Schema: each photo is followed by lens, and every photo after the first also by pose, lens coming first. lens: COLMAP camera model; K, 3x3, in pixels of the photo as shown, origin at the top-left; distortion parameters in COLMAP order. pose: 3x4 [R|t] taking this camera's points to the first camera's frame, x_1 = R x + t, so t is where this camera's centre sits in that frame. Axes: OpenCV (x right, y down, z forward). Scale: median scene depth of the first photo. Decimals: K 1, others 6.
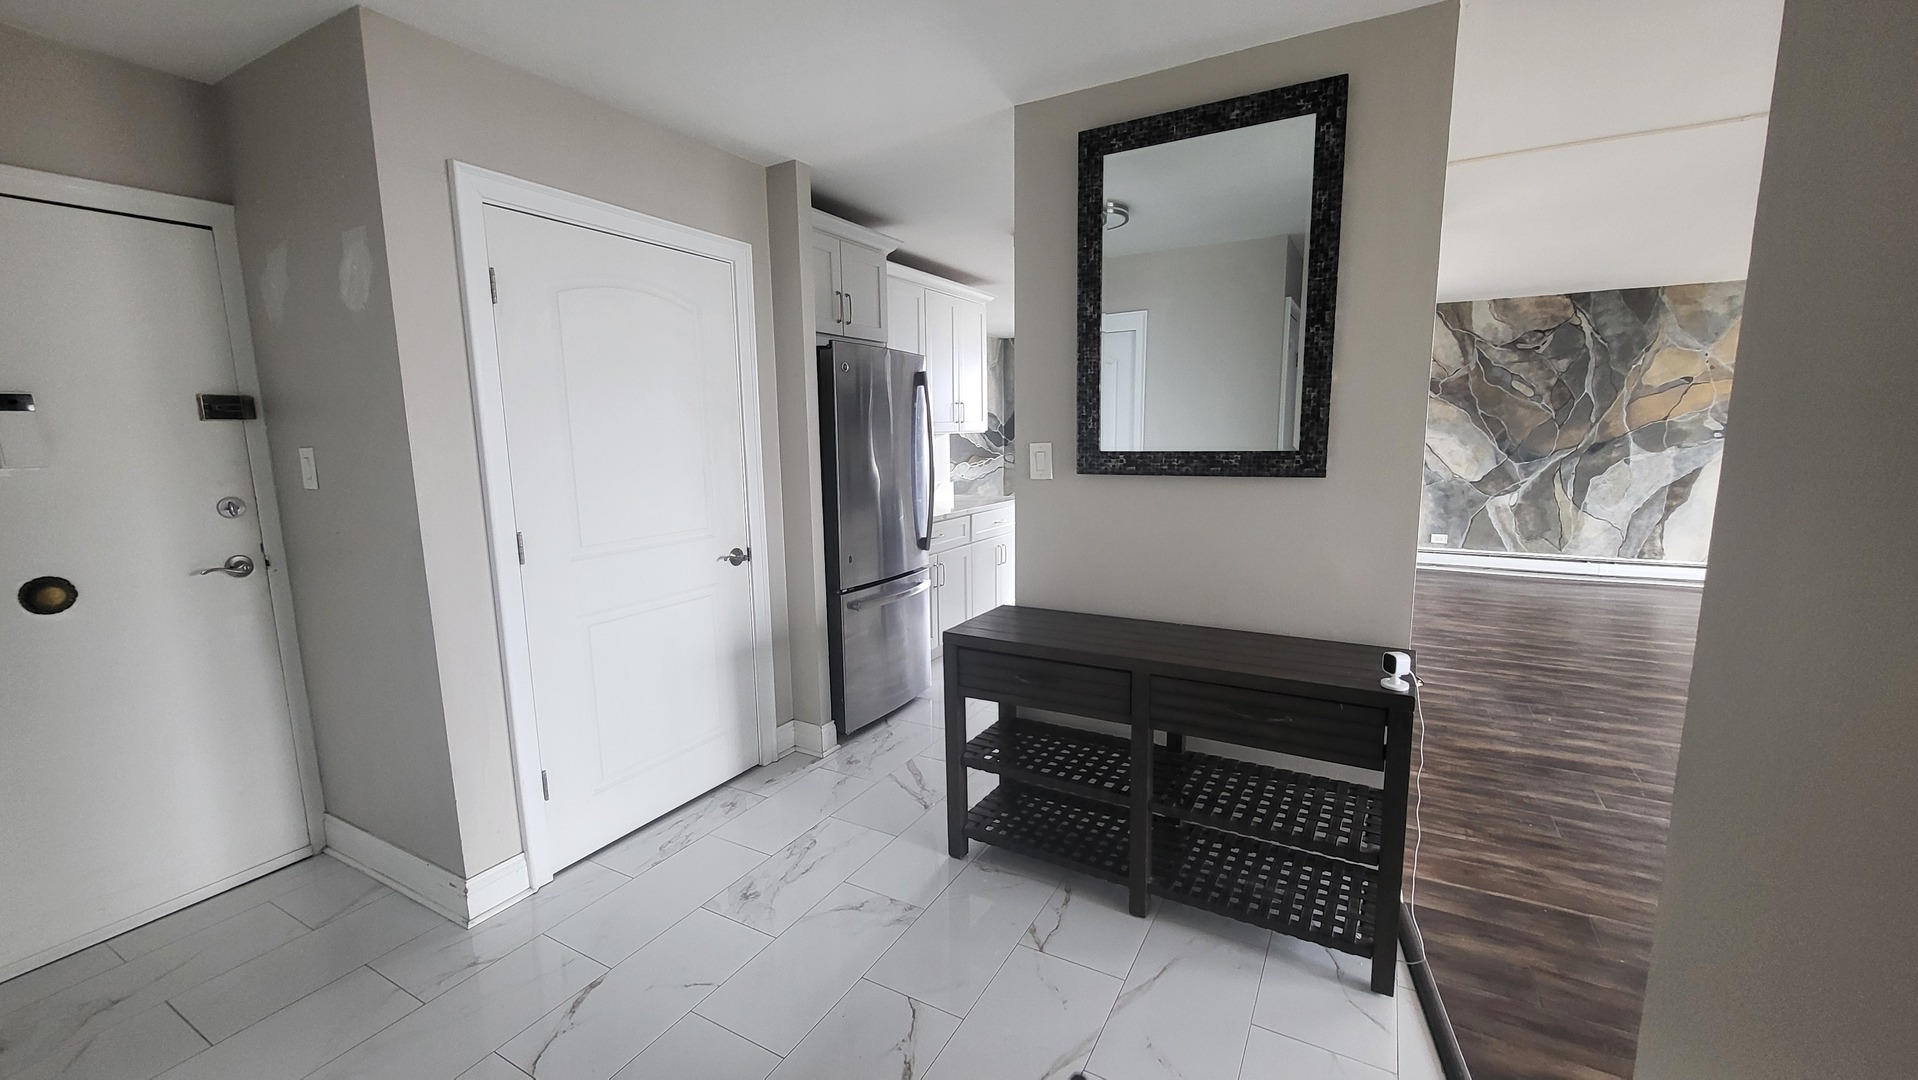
lens RADIAL K [[760.0, 0, 962.8], [0, 760.0, 547.5], [0, 0, 1]] dist [-0.000897, -0.000667]
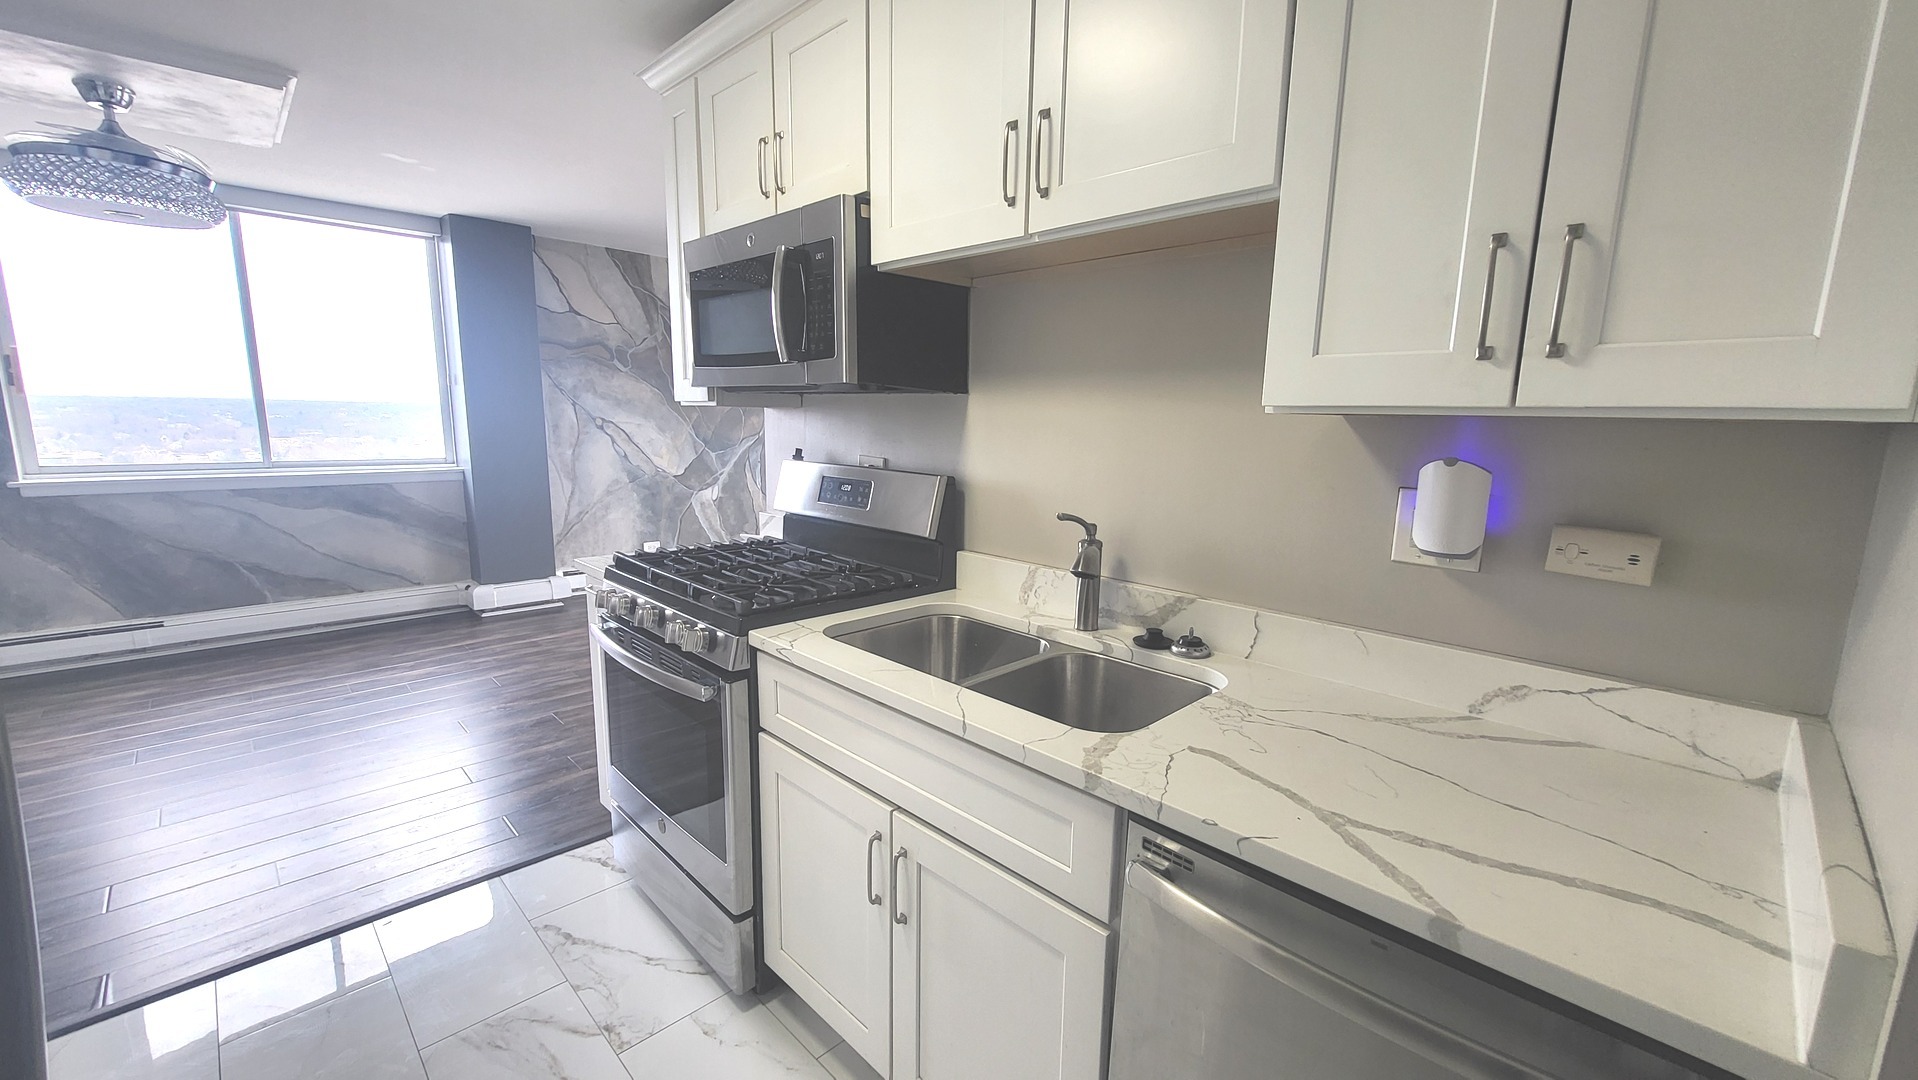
lens RADIAL K [[760.0, 0, 961.5], [0, 760.0, 551.8], [0, 0, 1]] dist [-0.000897, -0.000667]
pose [[0.272149, -0.149808, 0.950522, -0.063055], [0.121154, 0.985281, 0.120598, -0.069668], [-0.954598, 0.082339, 0.286293, 0.482975]]
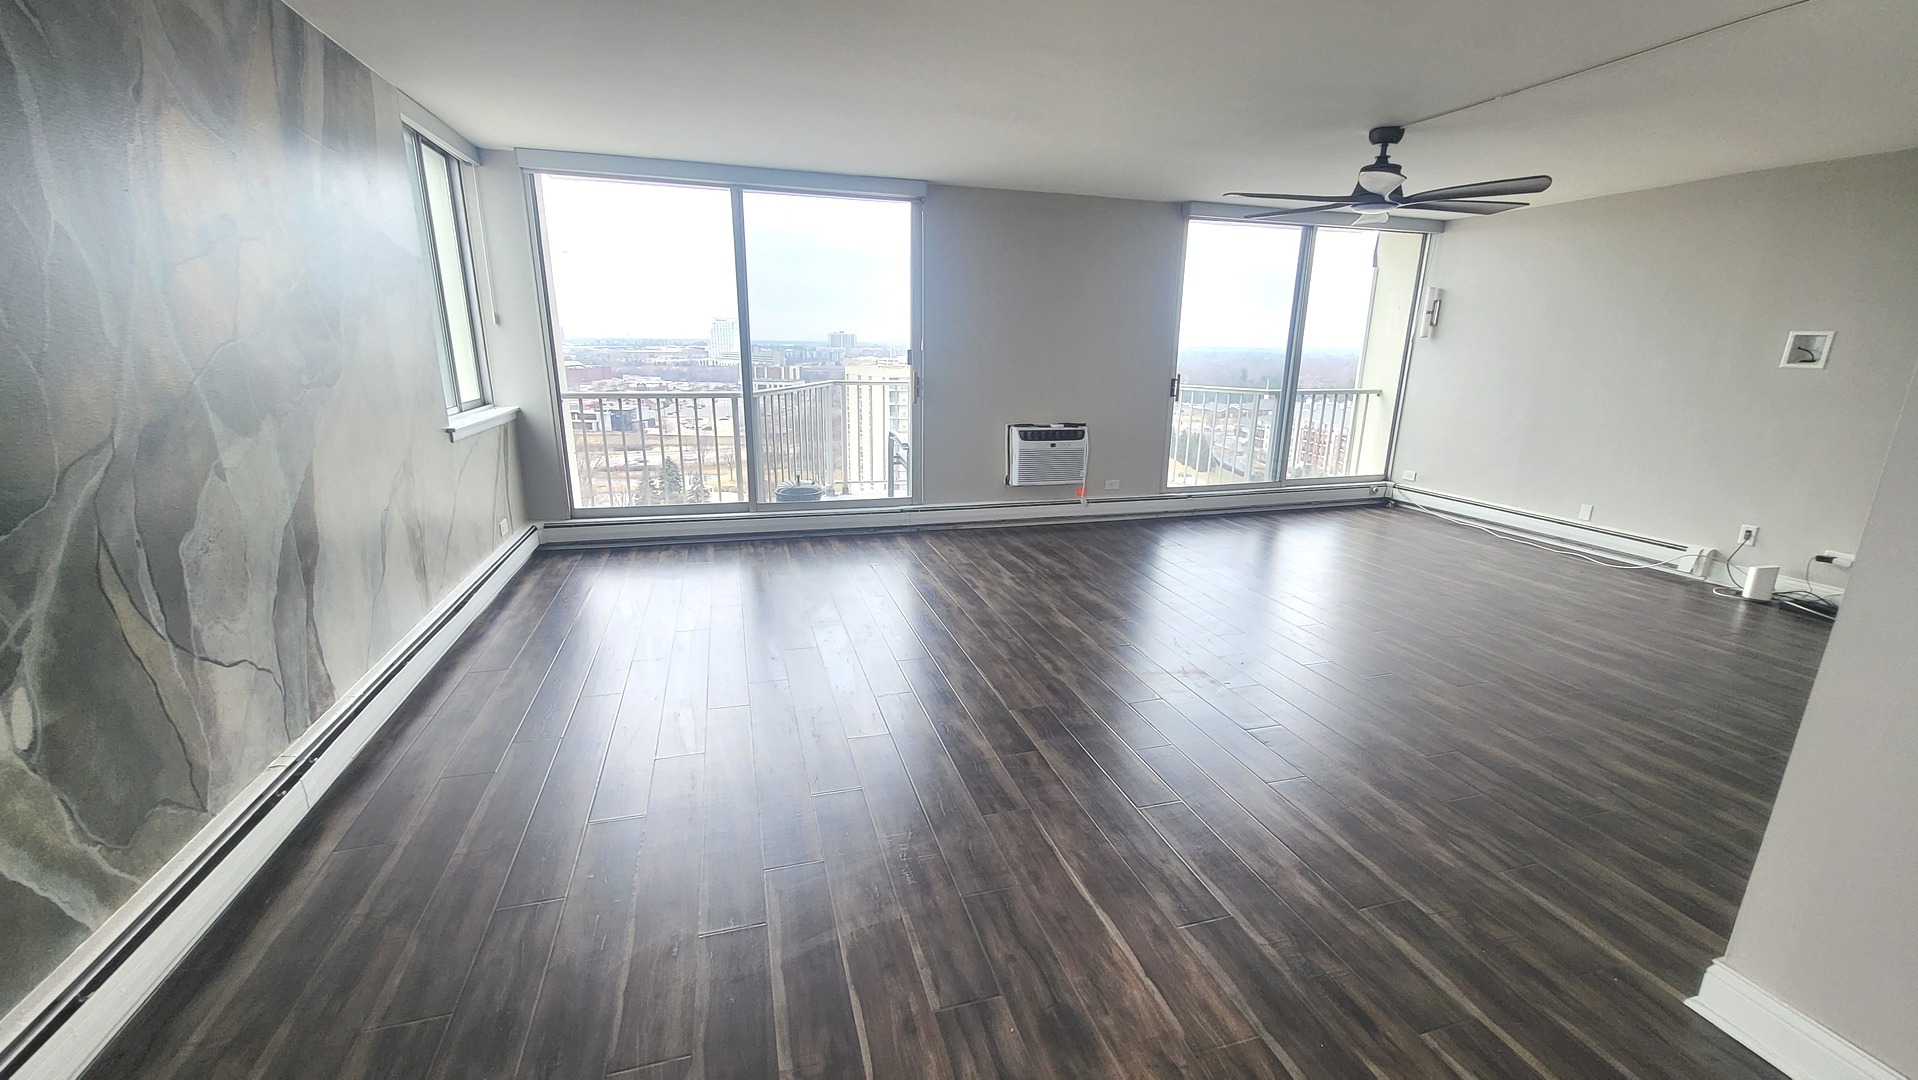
lens RADIAL K [[760.0, 0, 960.4], [0, 760.0, 548.3], [0, 0, 1]] dist [-0.000897, -0.000667]
pose [[-0.717796, -0.177629, 0.673214, 0.418738], [0.104830, 0.928315, 0.356710, -0.159305], [-0.688316, 0.326618, -0.647720, 0.968934]]
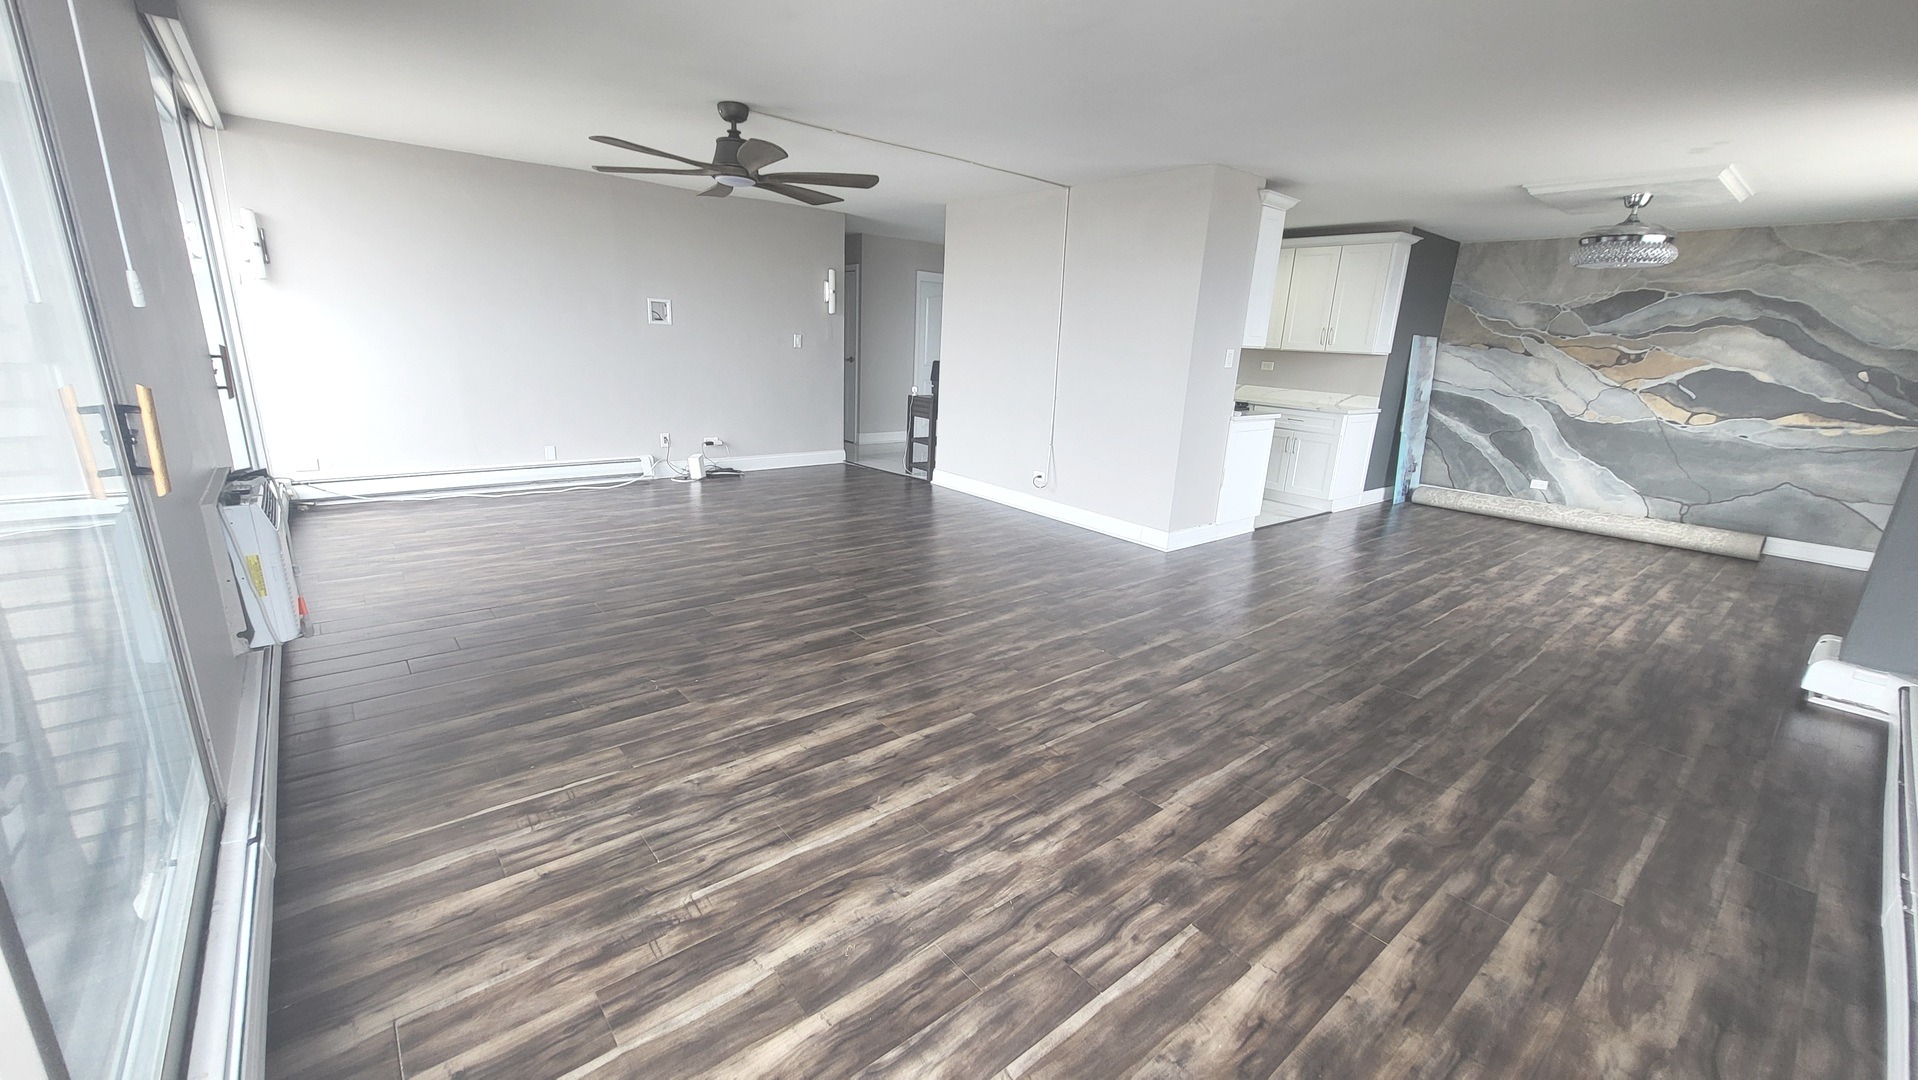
lens RADIAL K [[760.0, 0, 958.0], [0, 760.0, 546.6], [0, 0, 1]] dist [-0.000897, -0.000667]
pose [[-0.363182, 0.249614, -0.897659, 1.177106], [-0.185032, 0.924932, 0.332060, -0.124996], [0.913160, 0.286694, -0.289732, 0.710995]]
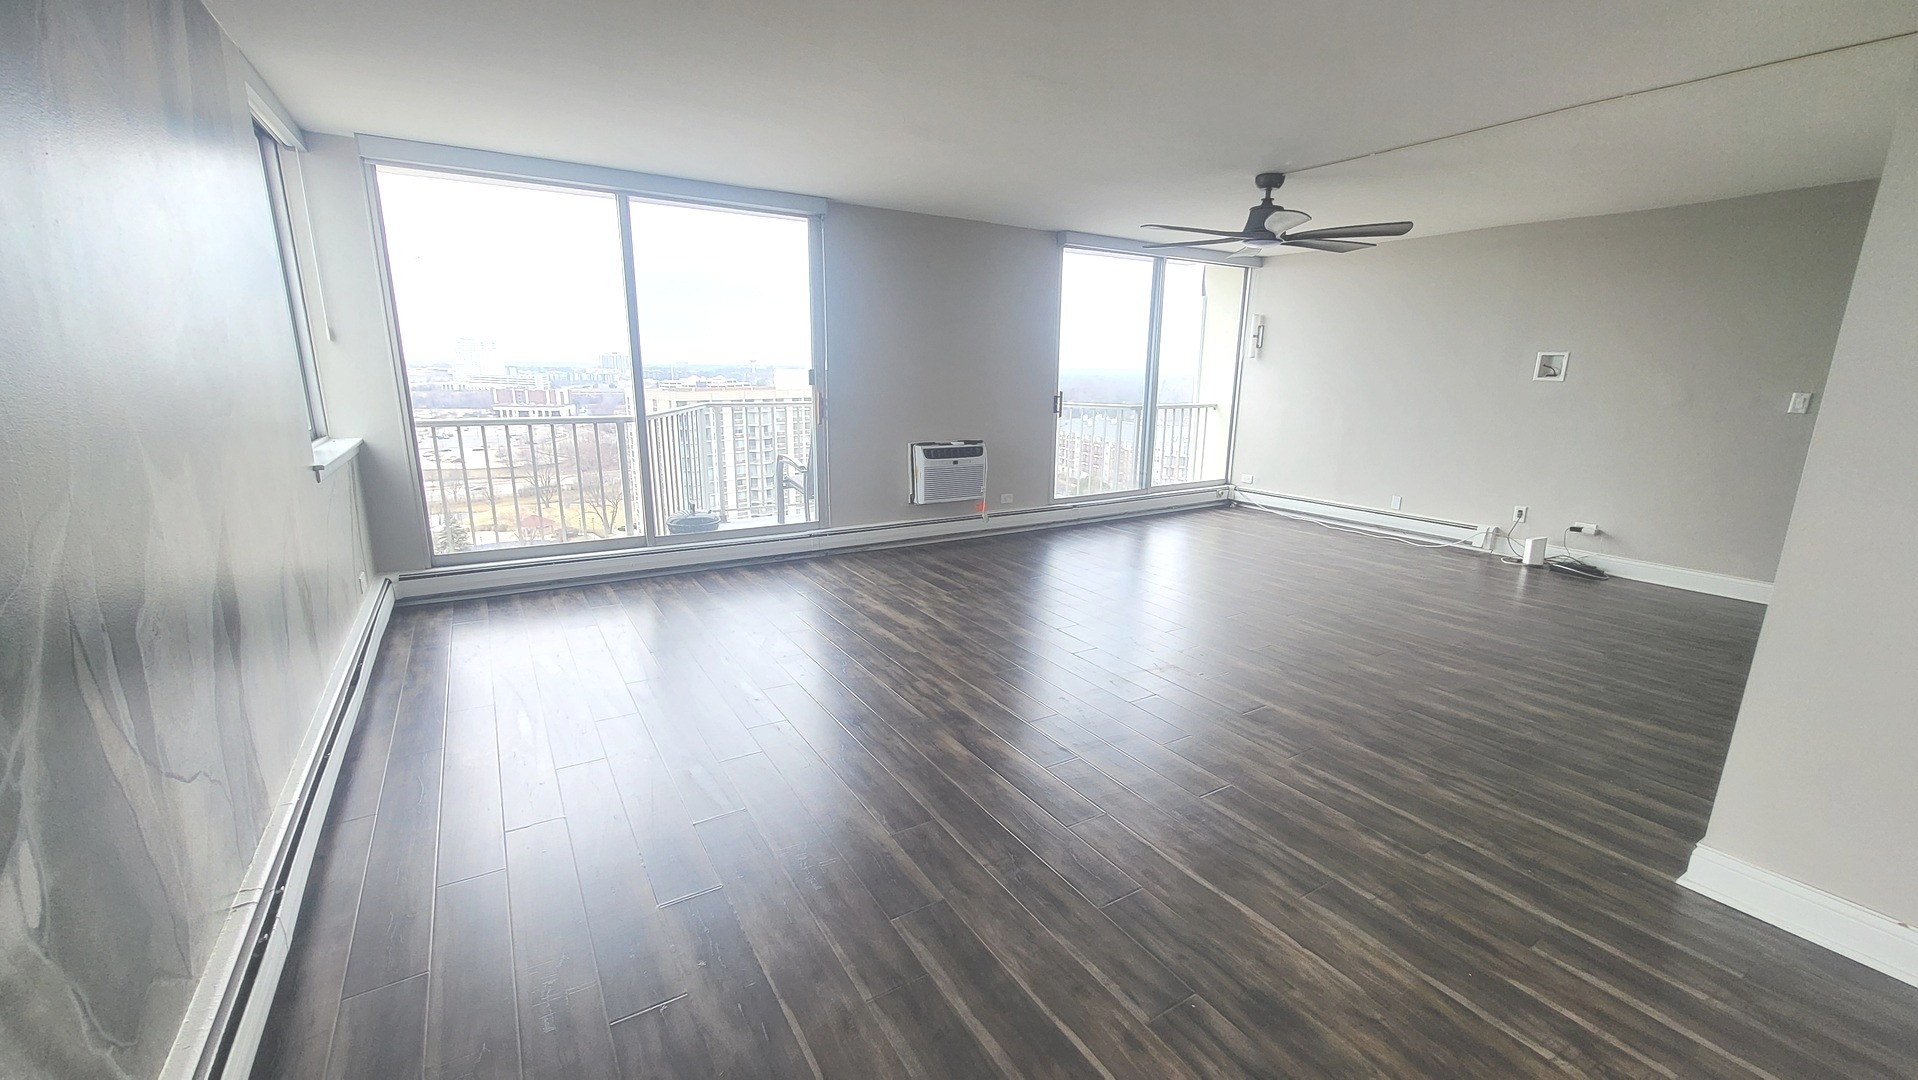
lens RADIAL K [[760.0, 0, 960.8], [0, 760.0, 547.6], [0, 0, 1]] dist [-0.000897, -0.000667]
pose [[-0.876046, -0.108121, 0.469950, 0.519018], [0.075522, 0.931754, 0.355149, -0.168440], [-0.476277, 0.346619, -0.808094, 1.039468]]
